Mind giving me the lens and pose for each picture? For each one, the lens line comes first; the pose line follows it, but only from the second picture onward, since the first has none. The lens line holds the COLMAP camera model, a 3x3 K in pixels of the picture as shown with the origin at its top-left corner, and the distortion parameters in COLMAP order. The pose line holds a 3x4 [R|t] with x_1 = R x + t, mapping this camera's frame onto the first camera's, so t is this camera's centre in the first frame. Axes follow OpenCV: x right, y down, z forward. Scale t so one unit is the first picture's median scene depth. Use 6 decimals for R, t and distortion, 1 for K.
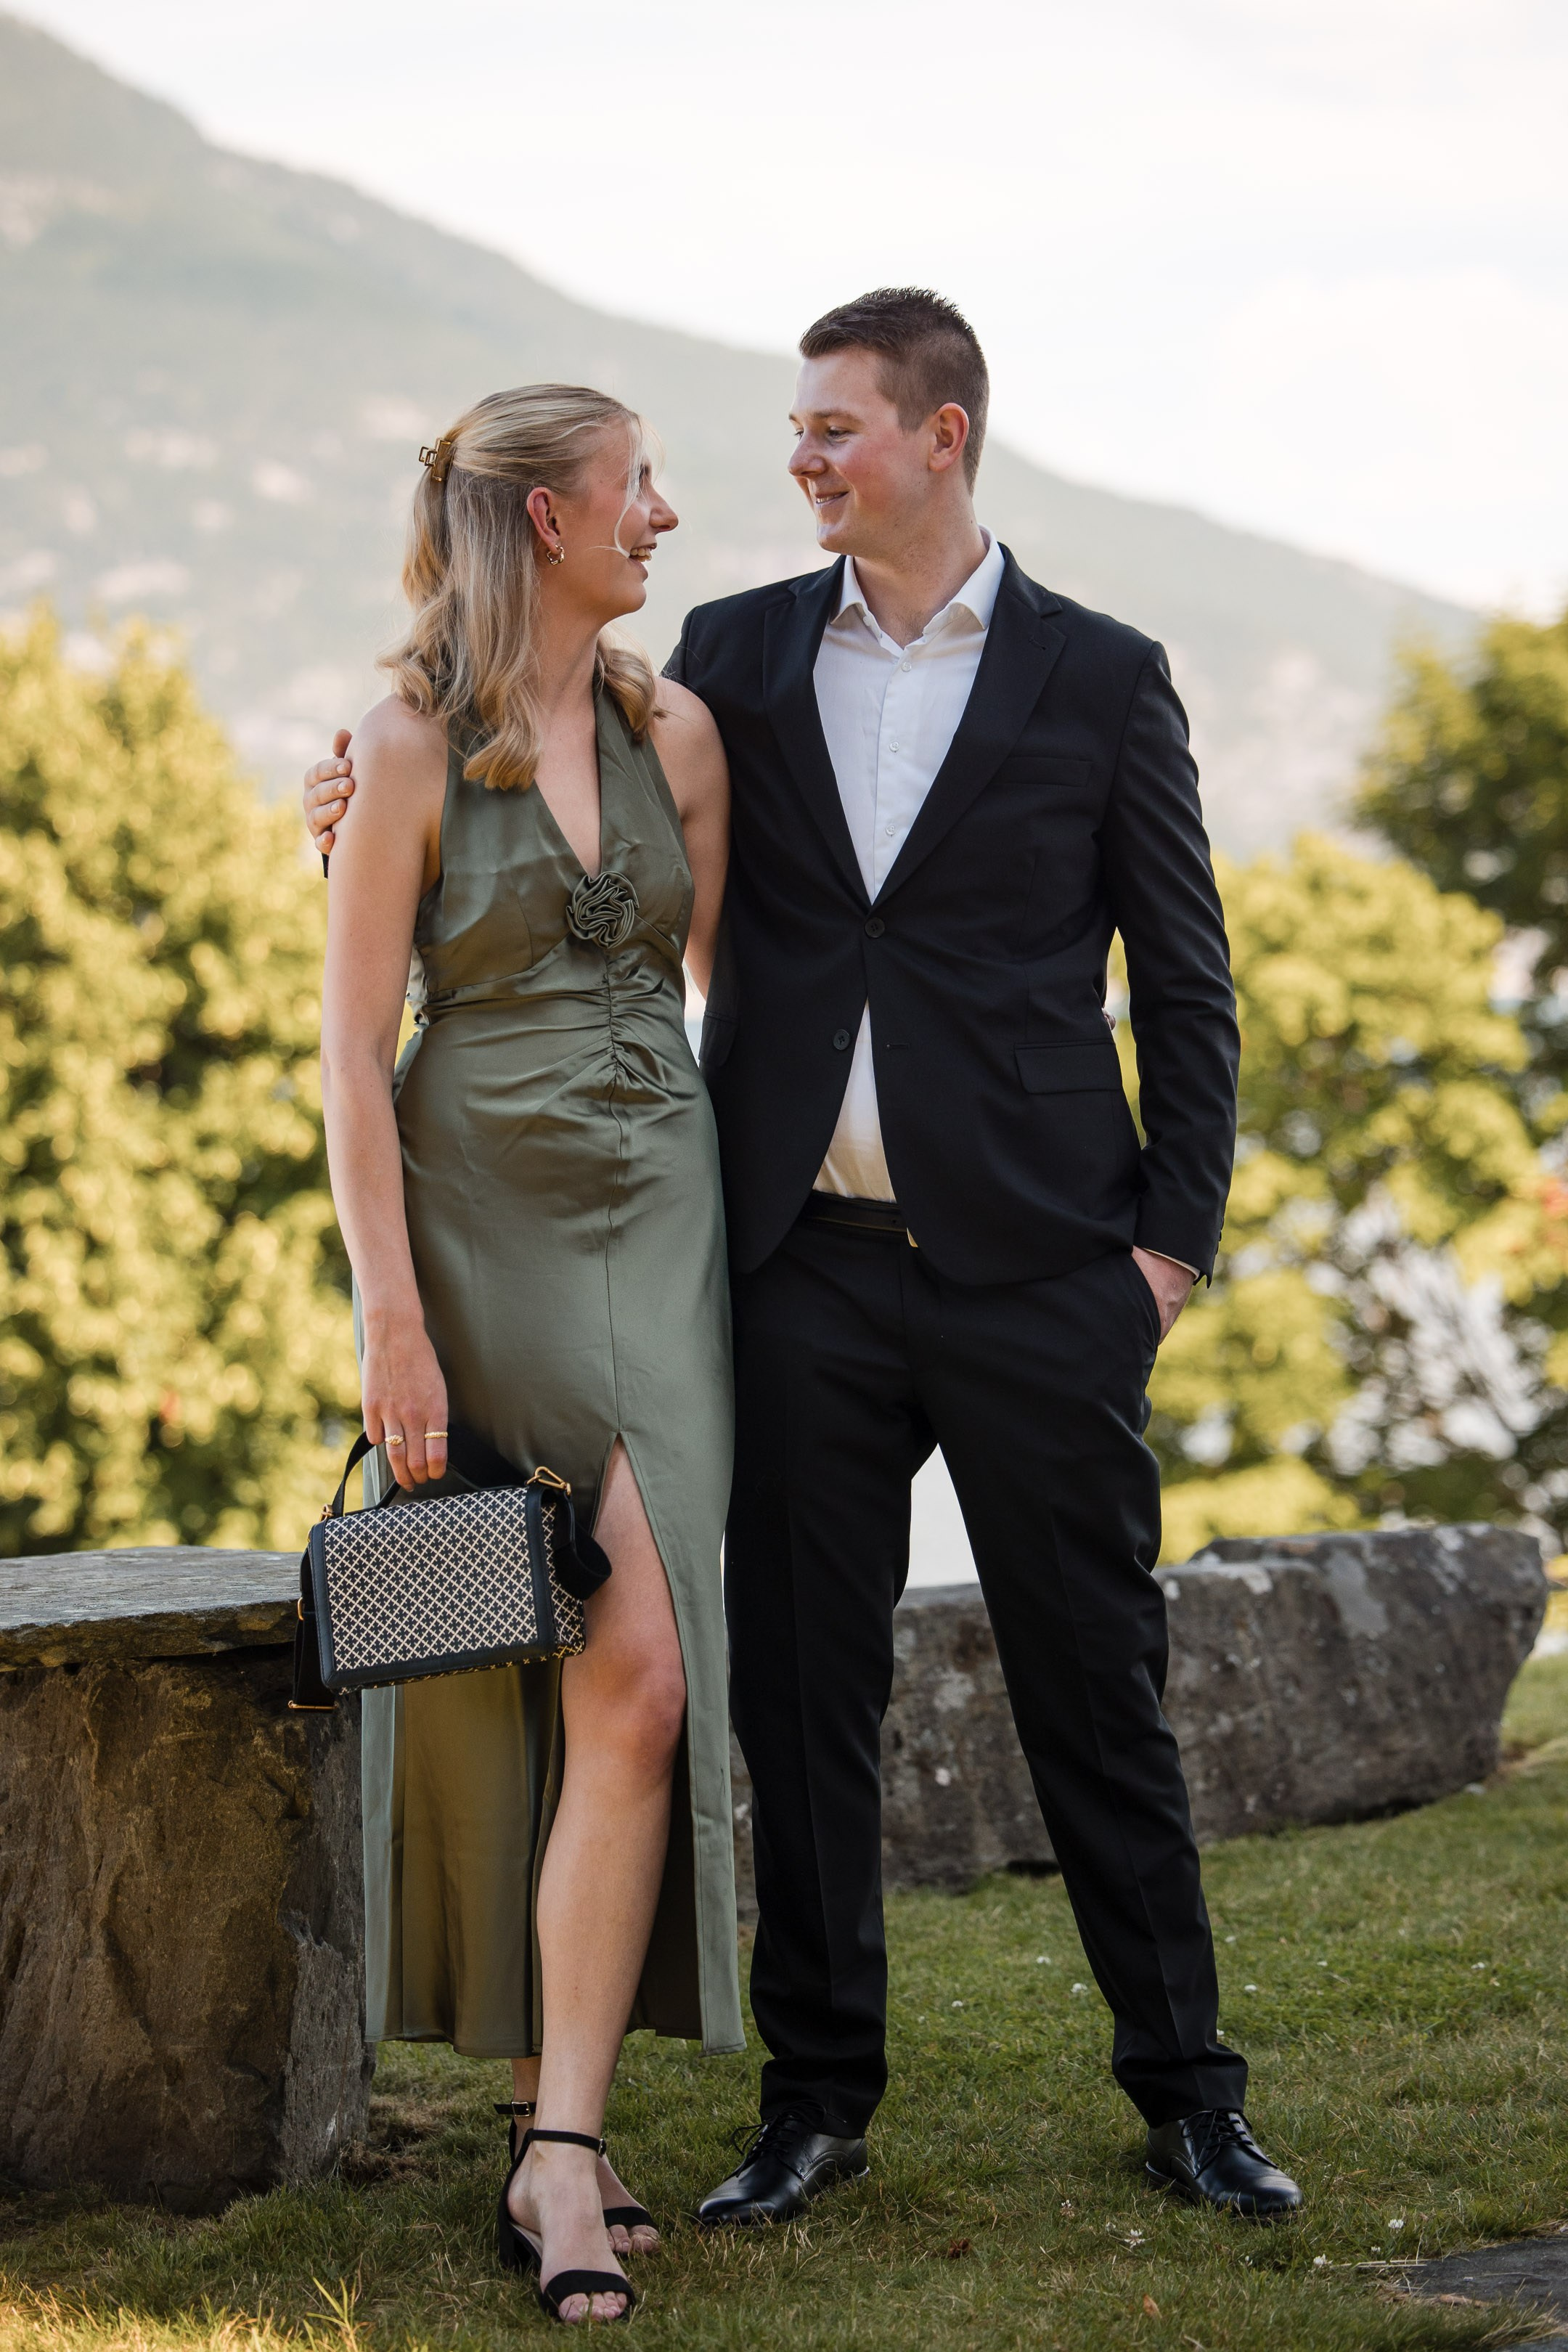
lens RADIAL K [[6227.6, 0, 784.0], [0, 6227.6, 1176.0], [0, 0, 1]] dist [-0.067756, 0.830045]
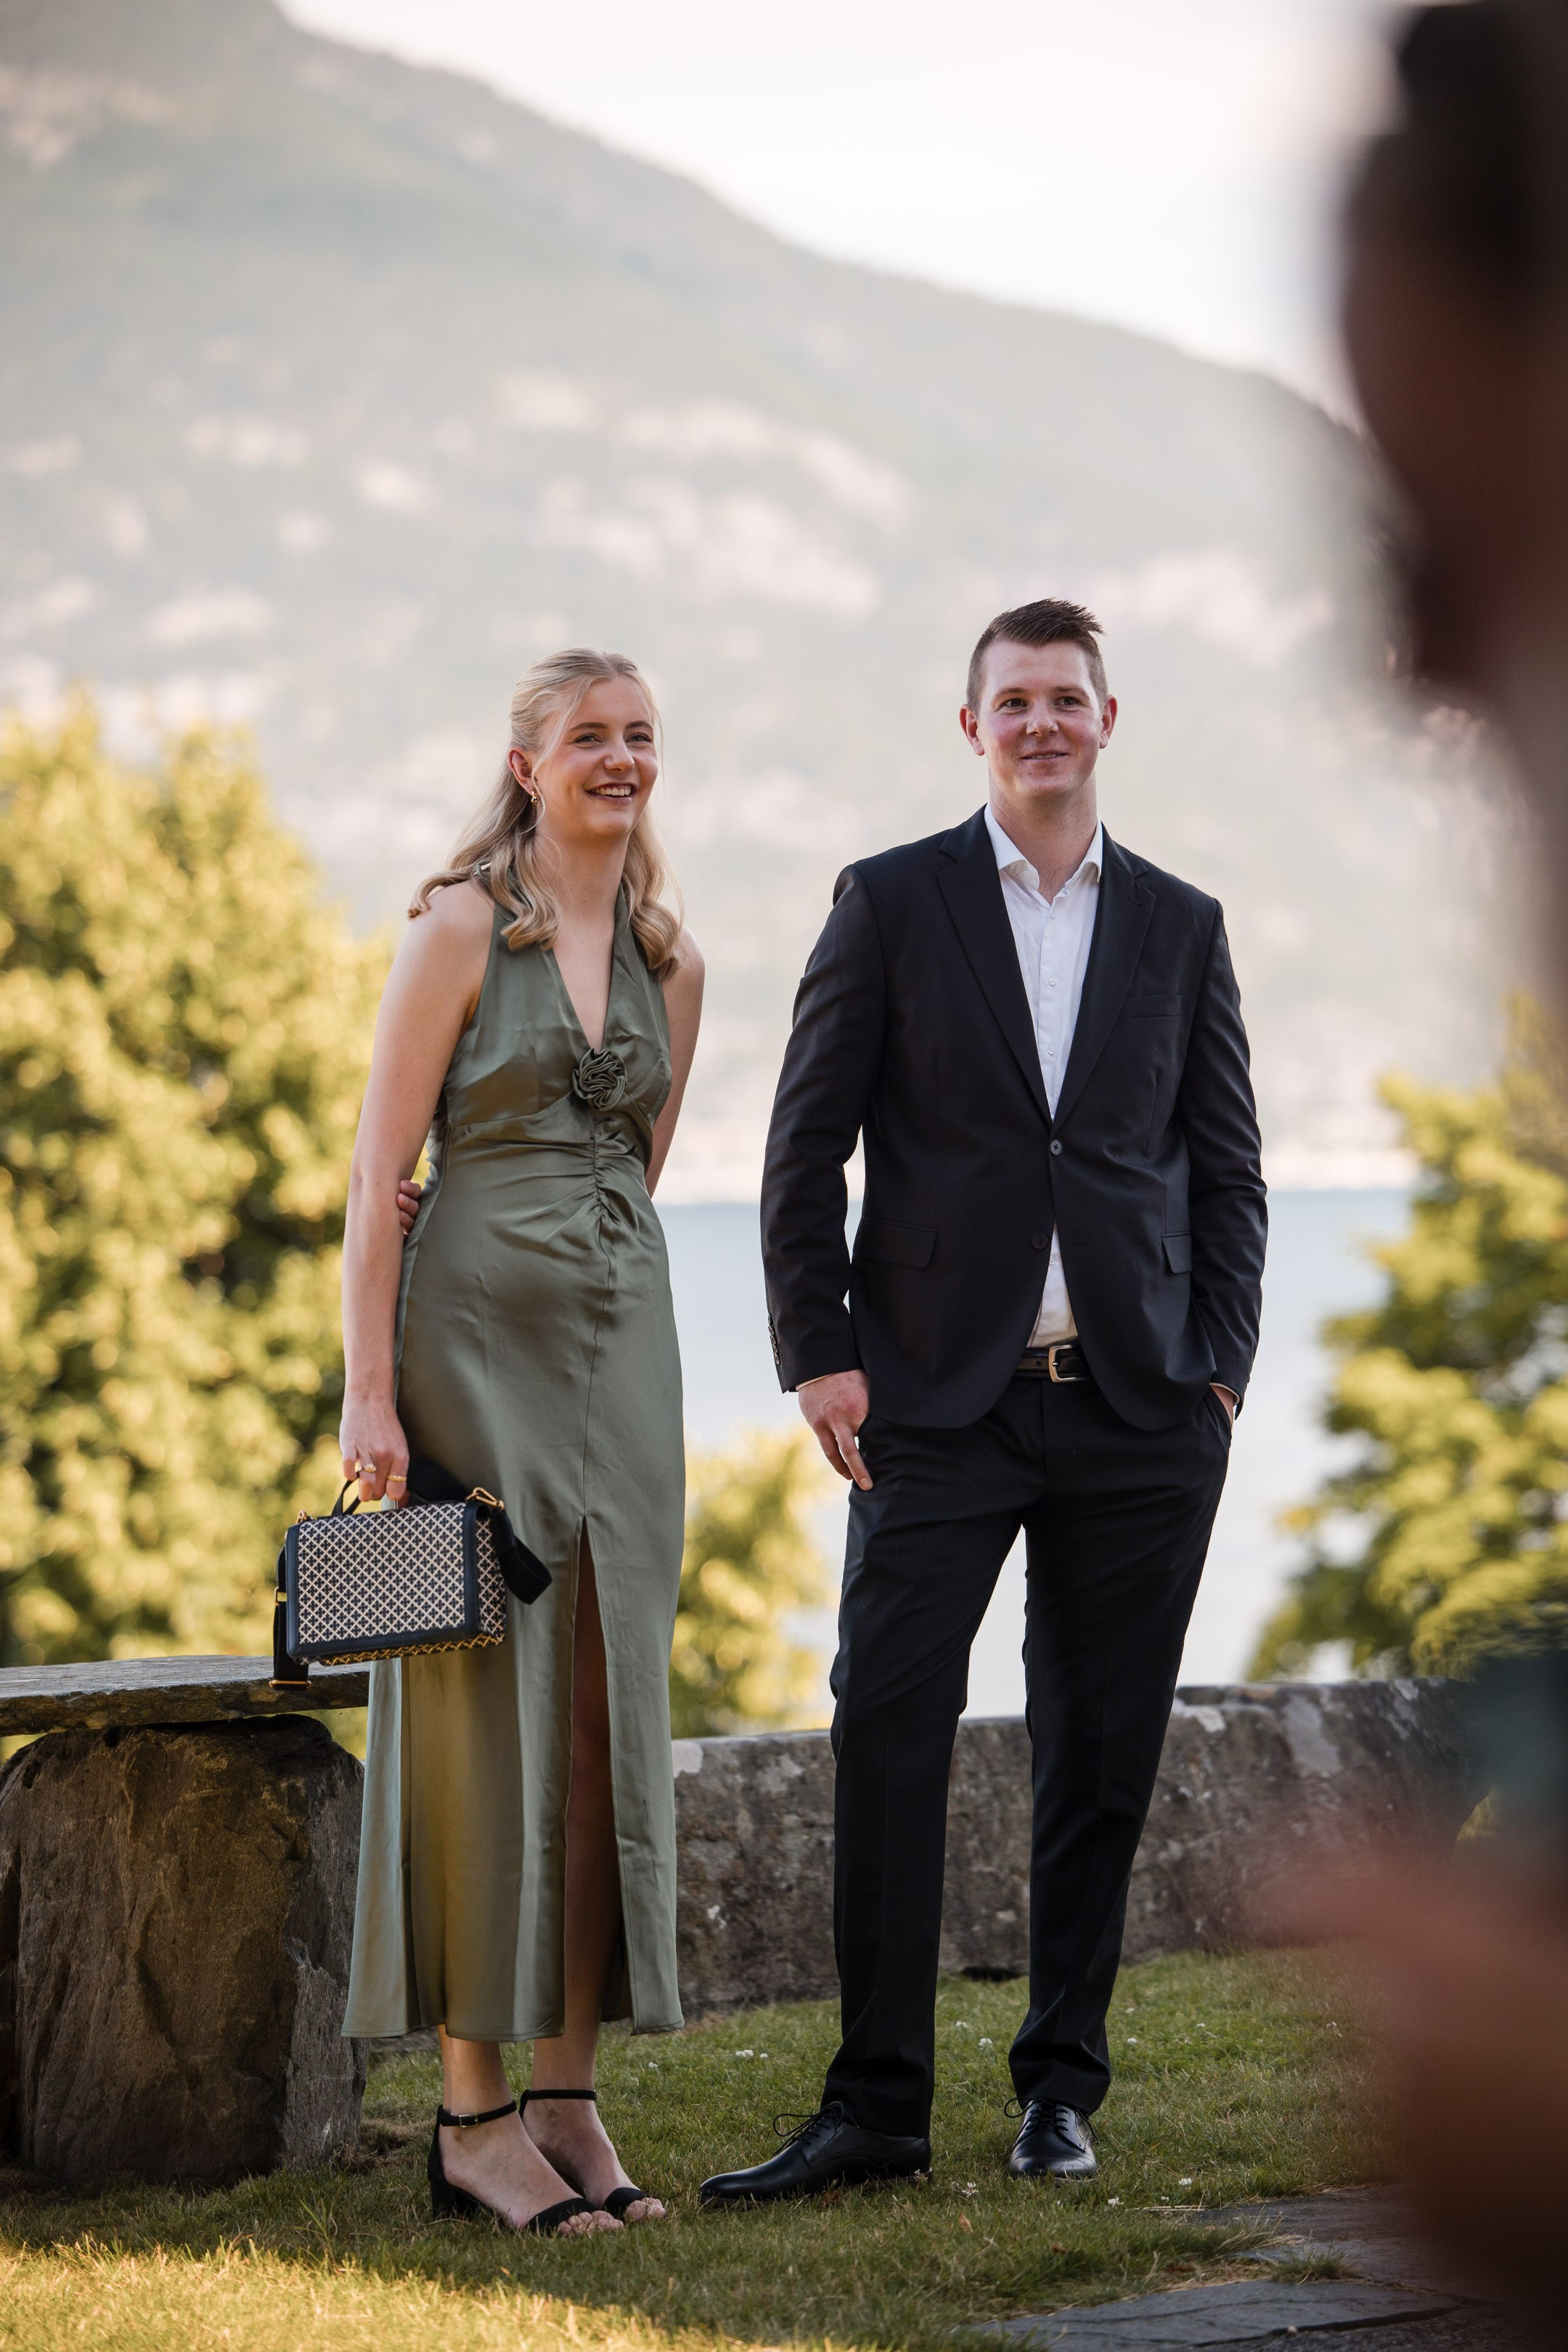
lens RADIAL K [[8925.8, 0, 784.0], [0, 8925.8, 1176.0], [0, 0, 1]] dist [0.364577, 7.099568]
pose [[0.999223, 0.000285, -0.039424, 0.064348], [-0.001384, 0.999611, -0.027851, 0.014410], [0.039400, 0.027884, 0.998834, -0.560577]]
